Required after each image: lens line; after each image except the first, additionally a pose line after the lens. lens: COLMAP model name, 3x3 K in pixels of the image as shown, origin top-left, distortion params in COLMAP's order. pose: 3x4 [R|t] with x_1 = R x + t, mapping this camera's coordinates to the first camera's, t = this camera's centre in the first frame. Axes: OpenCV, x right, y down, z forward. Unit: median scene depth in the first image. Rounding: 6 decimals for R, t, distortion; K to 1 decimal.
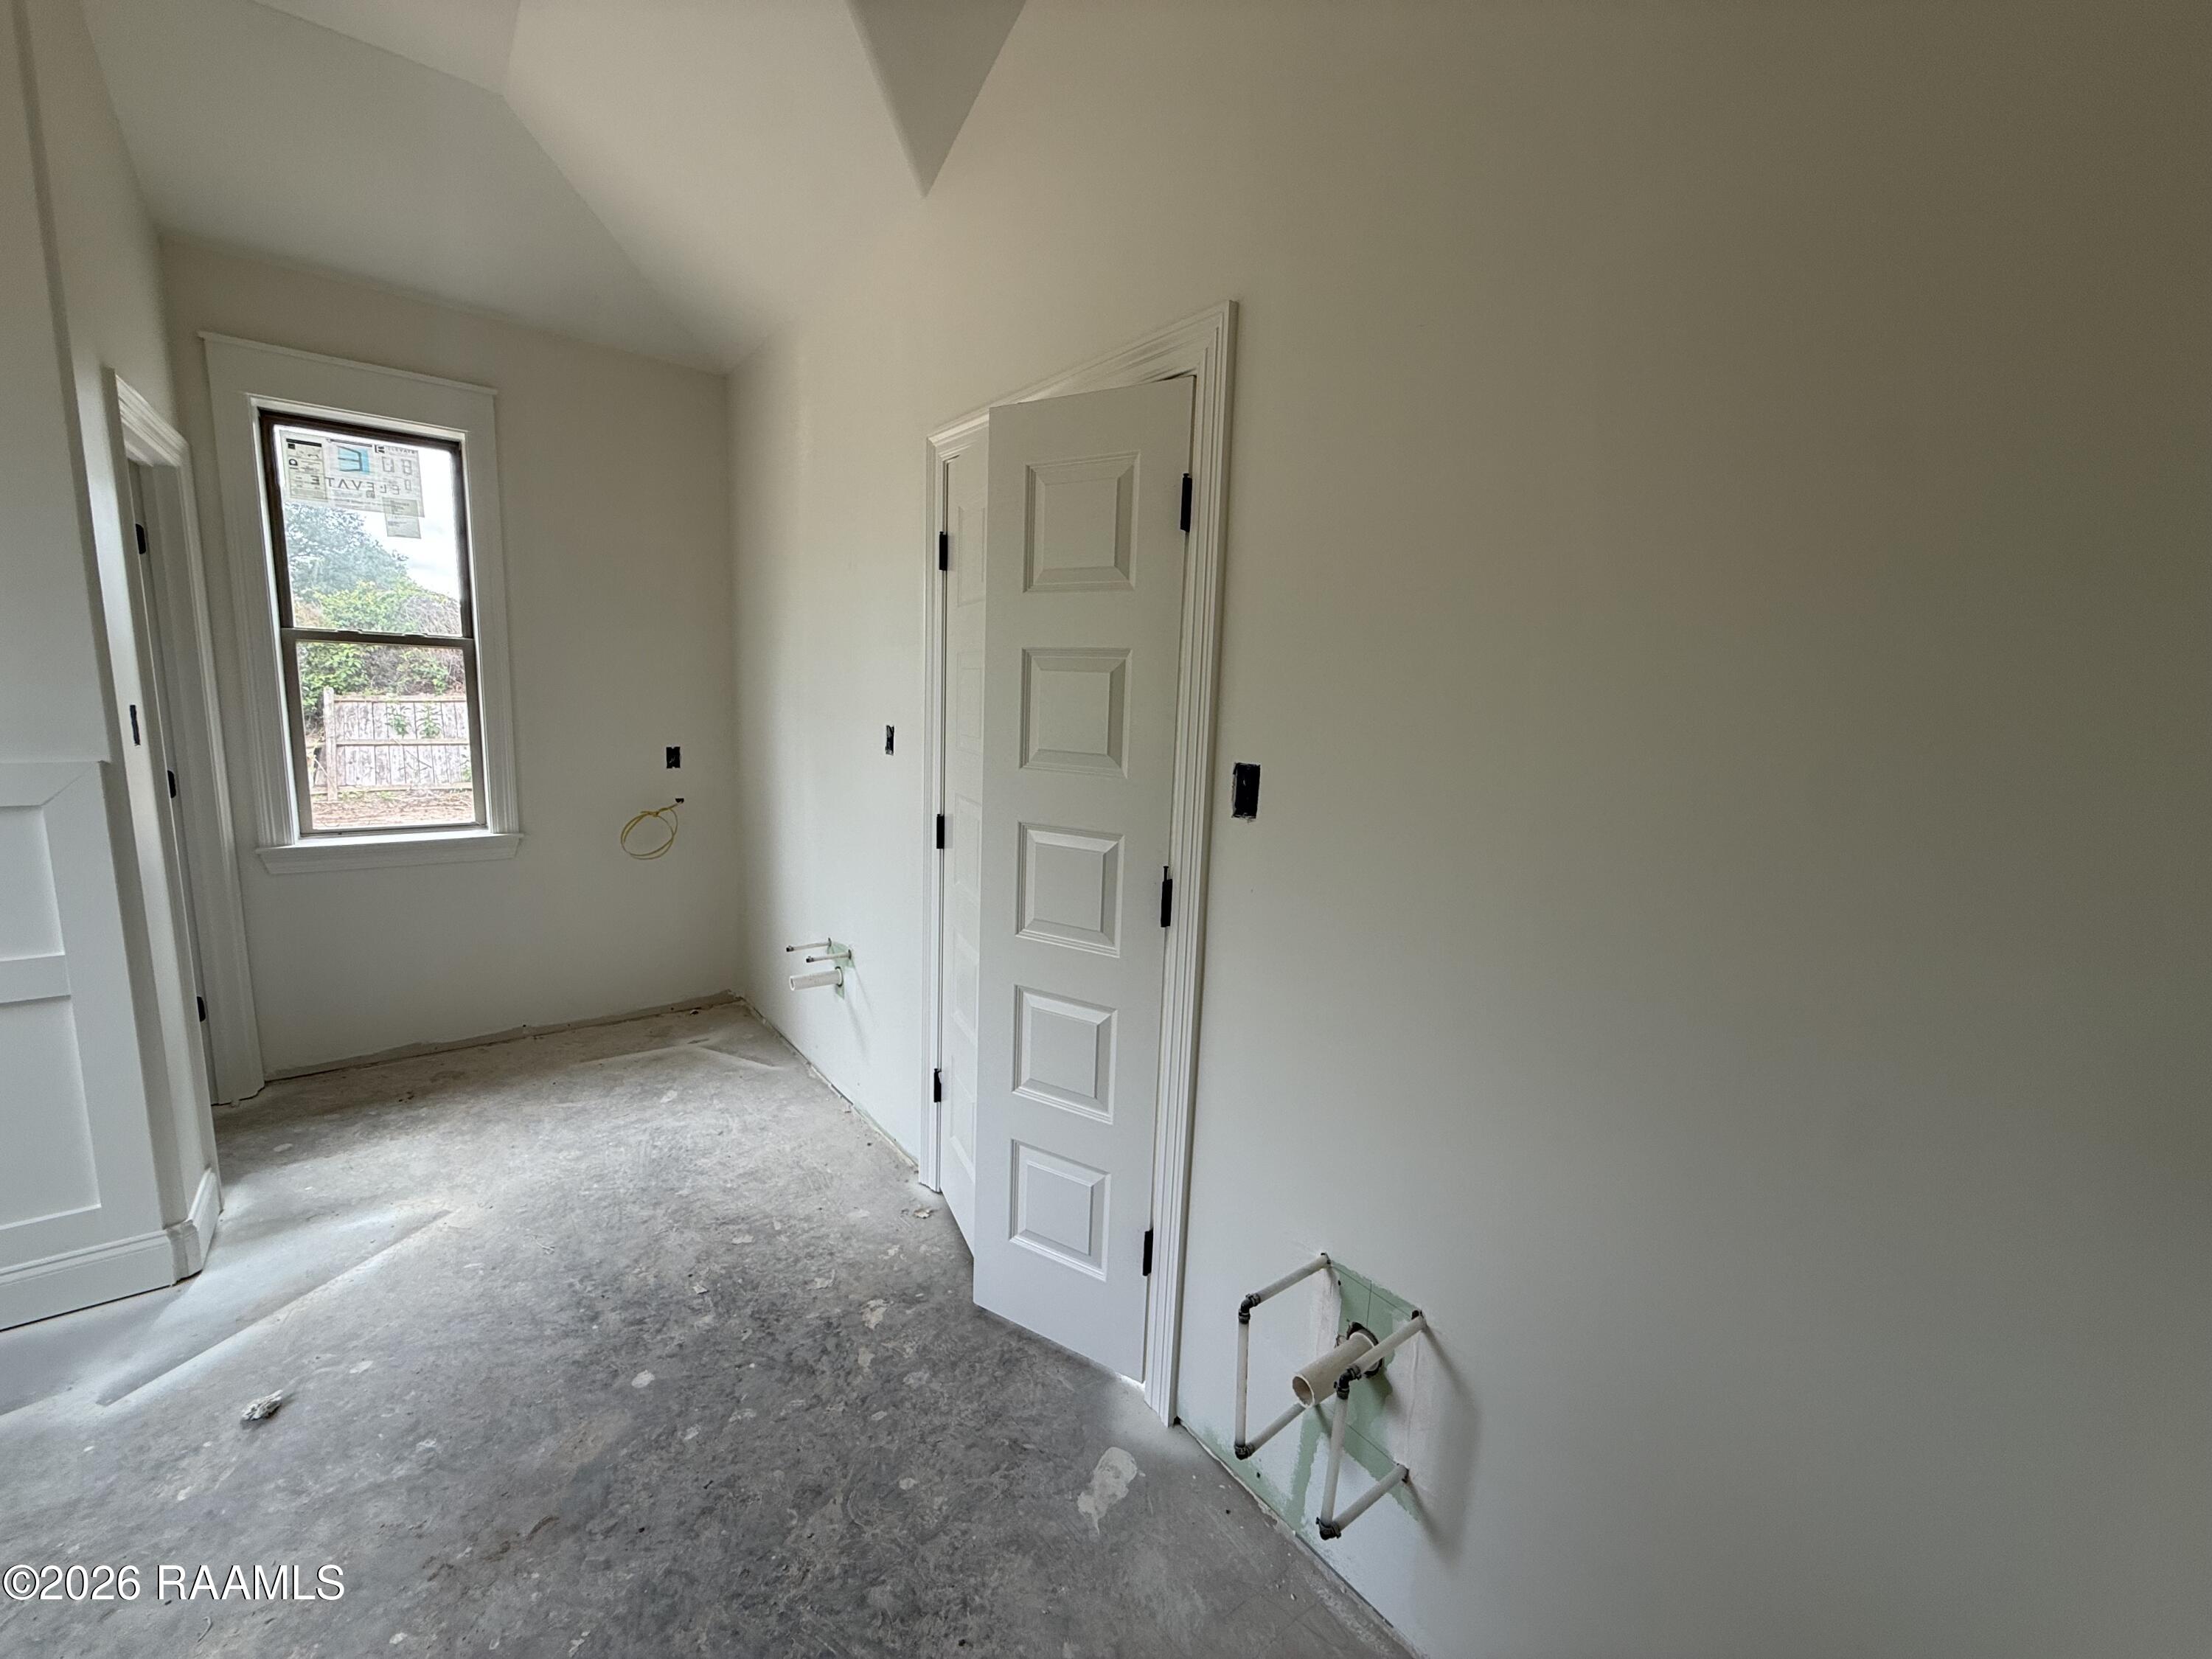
lens RADIAL K [[879.4, 0, 1098.5], [0, 879.4, 826.8], [0, 0, 1]] dist [0.001594, -0.000257]
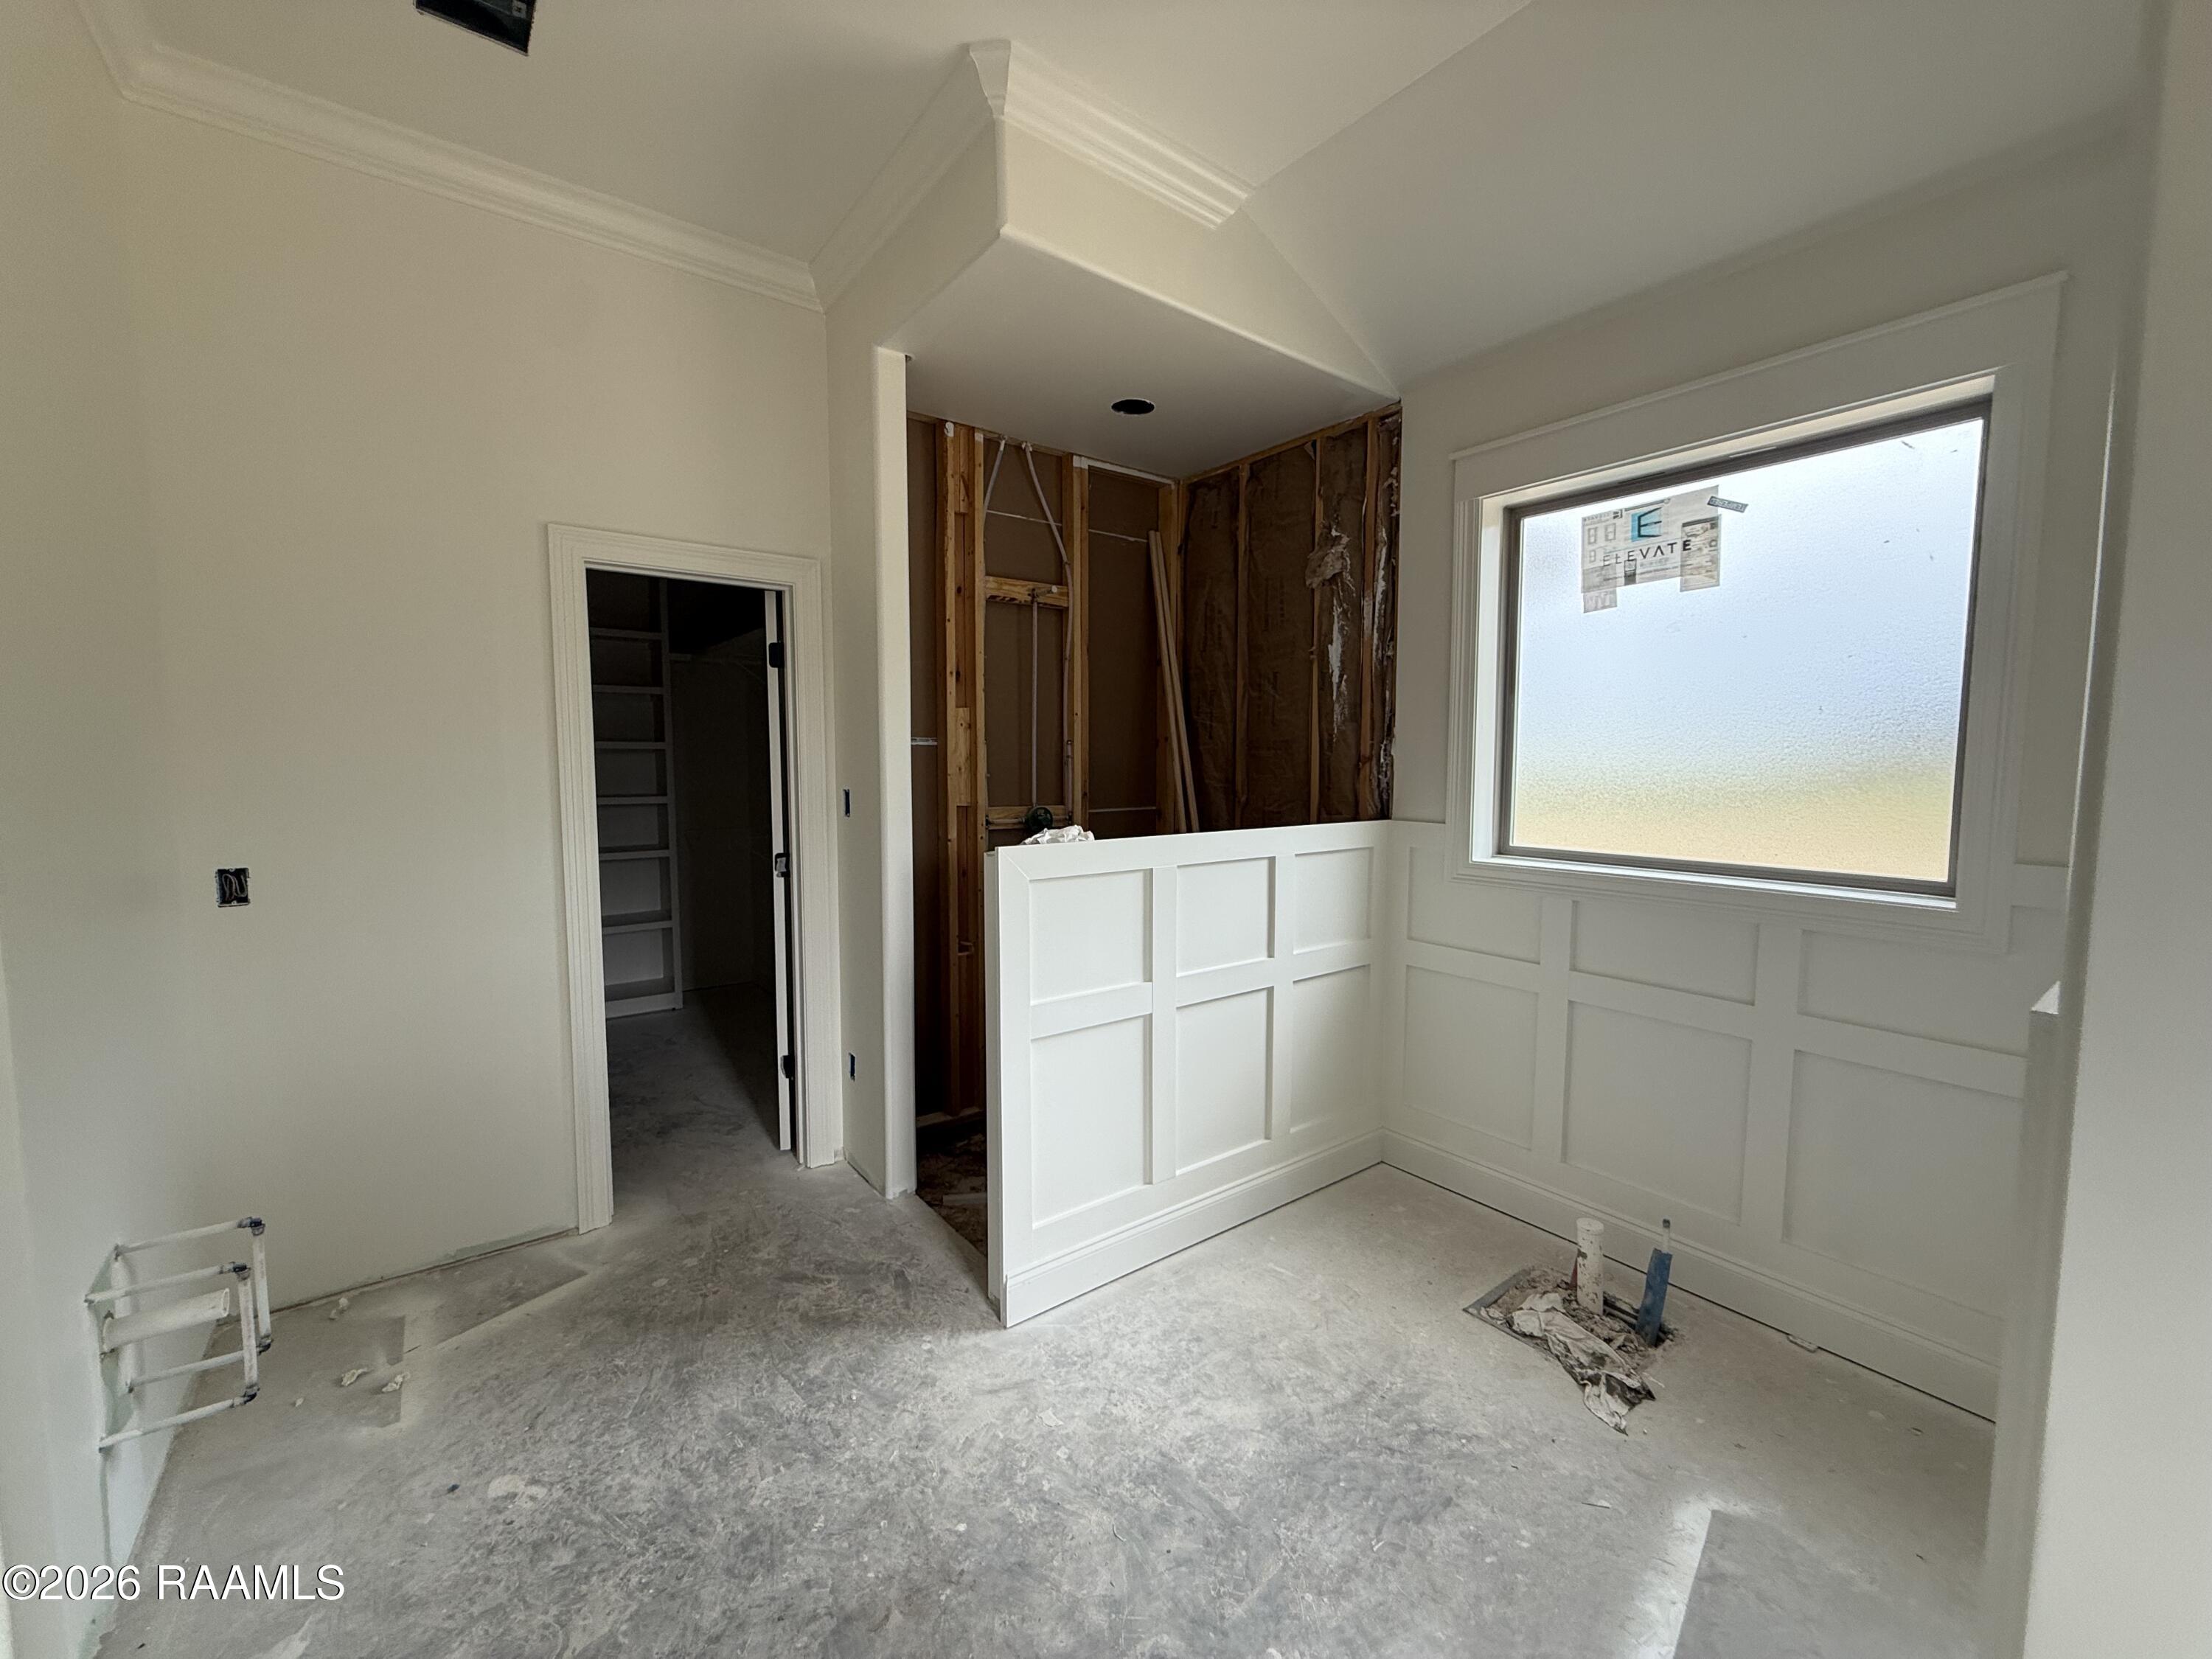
lens RADIAL K [[879.4, 0, 1098.5], [0, 879.4, 826.8], [0, 0, 1]] dist [0.001594, -0.000257]
pose [[-0.999005, -0.041151, 0.017182, -0.876965], [-0.036108, 0.972556, 0.229850, -0.303395], [-0.026169, 0.229001, -0.973074, 1.791685]]
